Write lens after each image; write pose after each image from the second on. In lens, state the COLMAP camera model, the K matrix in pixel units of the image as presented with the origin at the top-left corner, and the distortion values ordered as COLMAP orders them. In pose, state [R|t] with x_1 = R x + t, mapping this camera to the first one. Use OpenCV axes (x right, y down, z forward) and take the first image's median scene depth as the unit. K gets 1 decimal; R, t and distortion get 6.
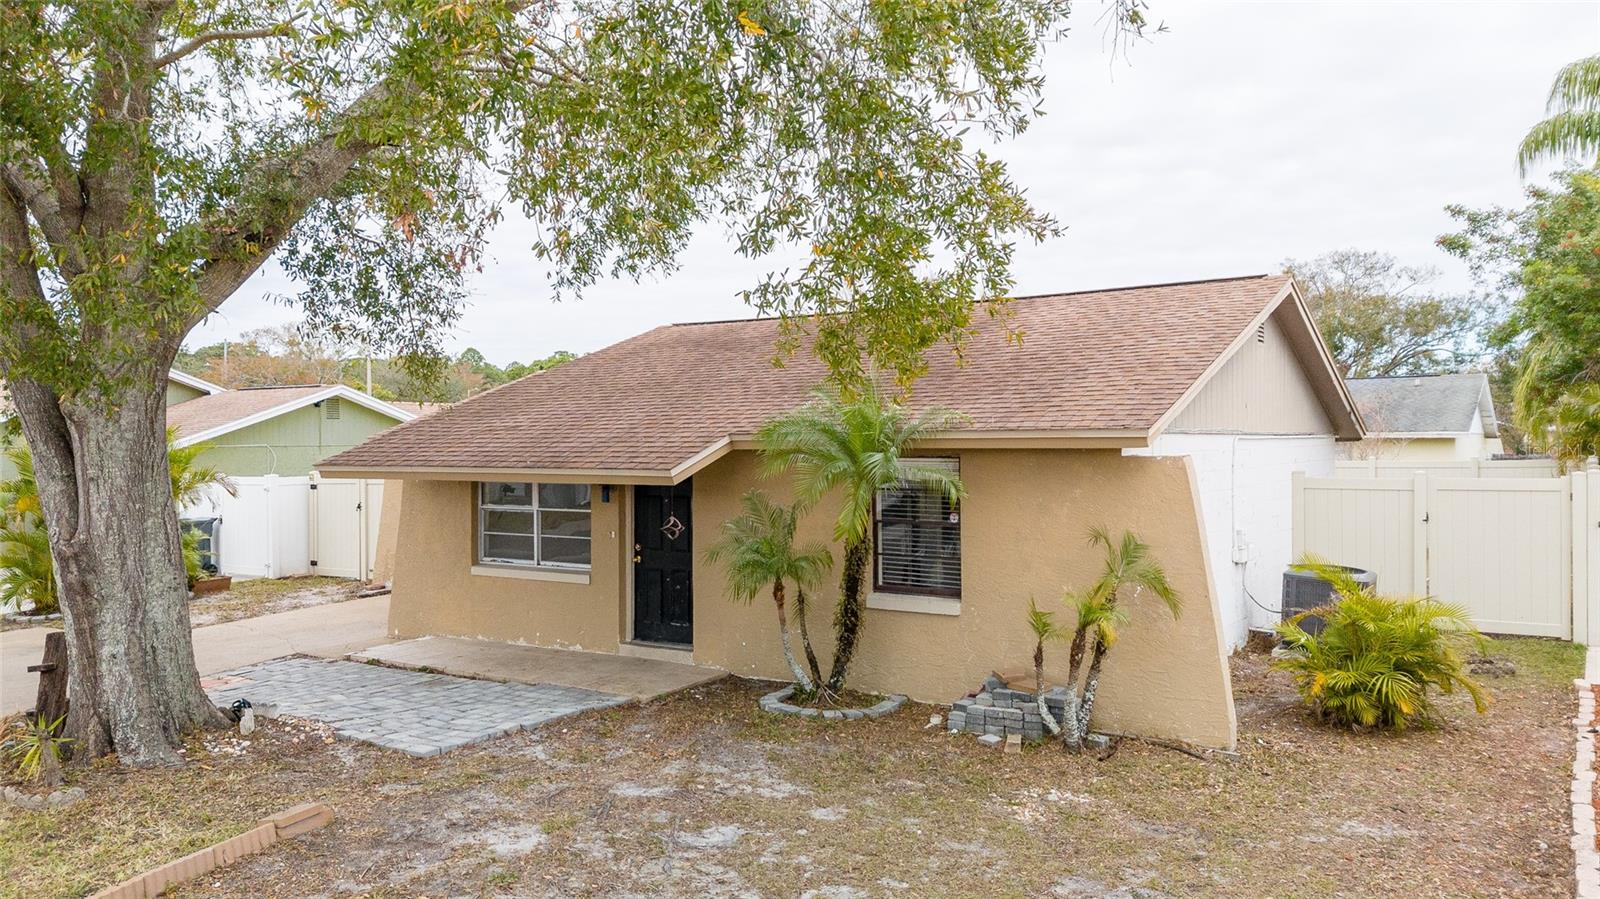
lens RADIAL K [[1157.2, 0, 788.2], [0, 1157.2, 454.9], [0, 0, 1]] dist [0.080852, -0.082181]
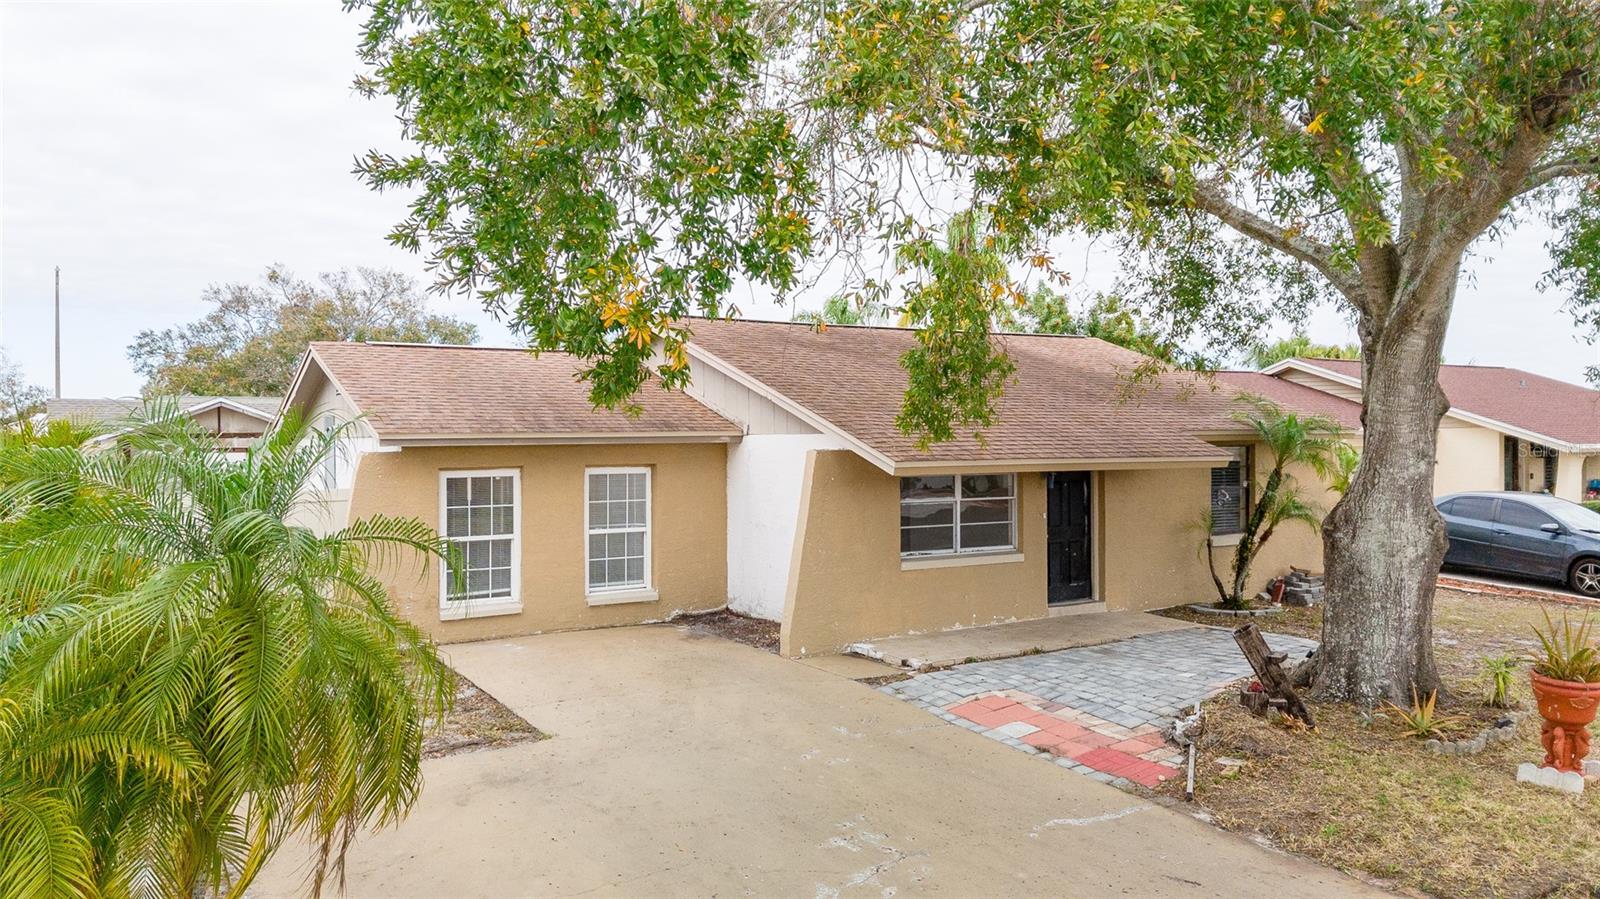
lens RADIAL K [[1157.2, 0, 792.1], [0, 1157.2, 433.6], [0, 0, 1]] dist [0.080852, -0.082181]
pose [[0.405719, 0.008053, 0.913962, -1.780354], [0.014492, 0.999779, -0.015242, -0.000304], [-0.913883, 0.019430, 0.405512, 1.005280]]
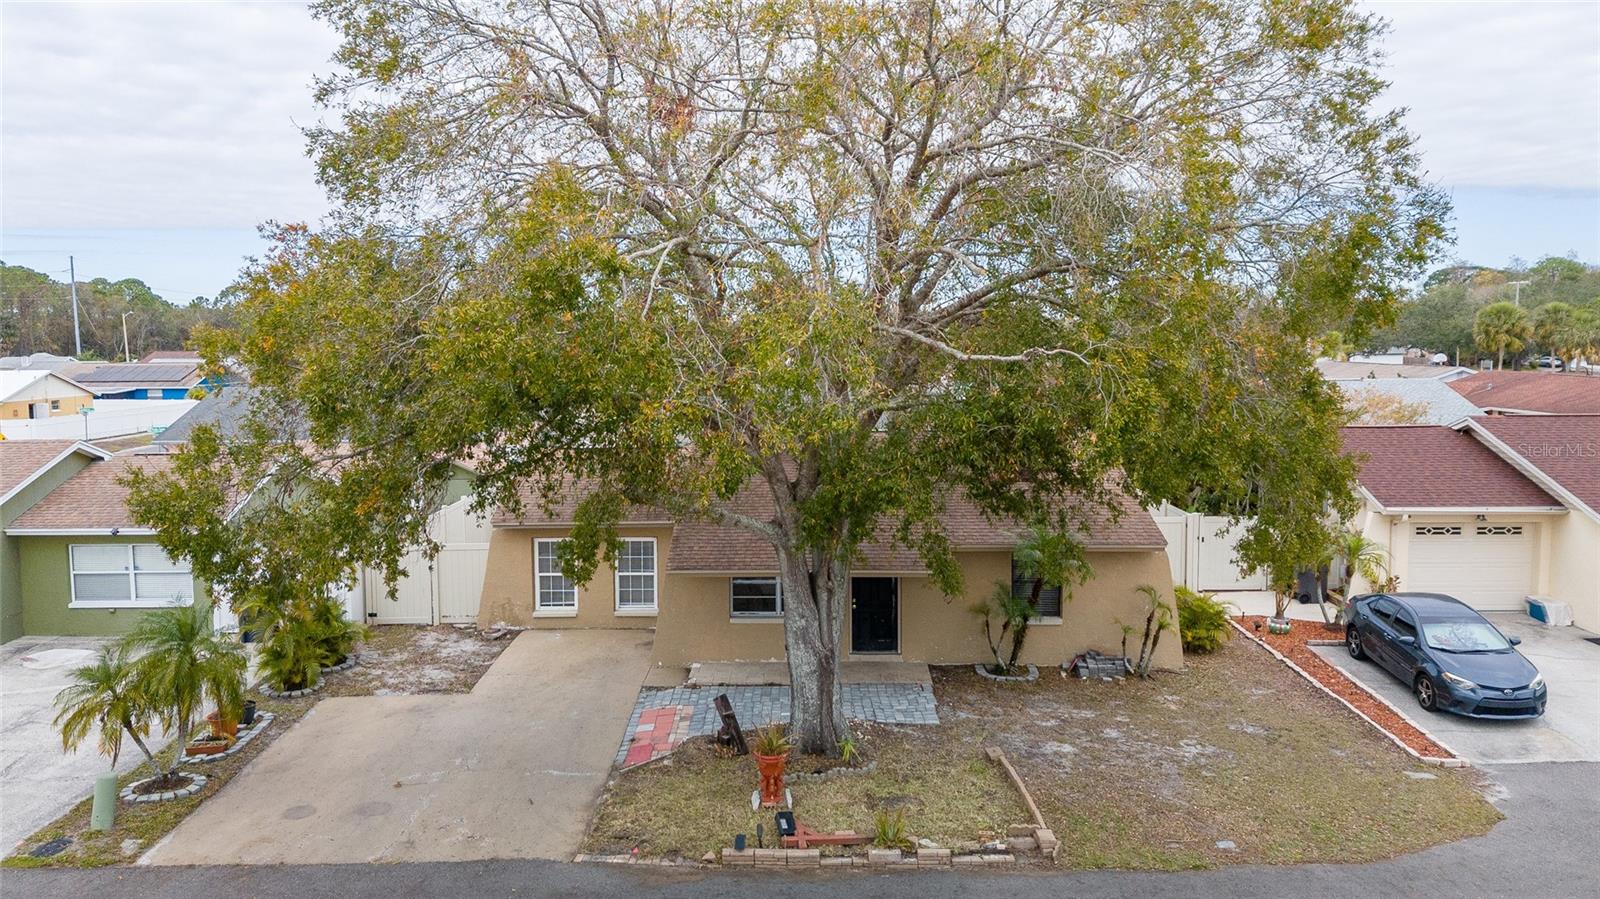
lens RADIAL K [[1157.2, 0, 748.4], [0, 1157.2, 438.9], [0, 0, 1]] dist [0.080852, -0.082181]
pose [[0.854666, -0.042219, 0.517458, -1.599667], [0.010938, 0.997931, 0.063354, -0.385167], [-0.519062, -0.048486, 0.853360, -0.591207]]
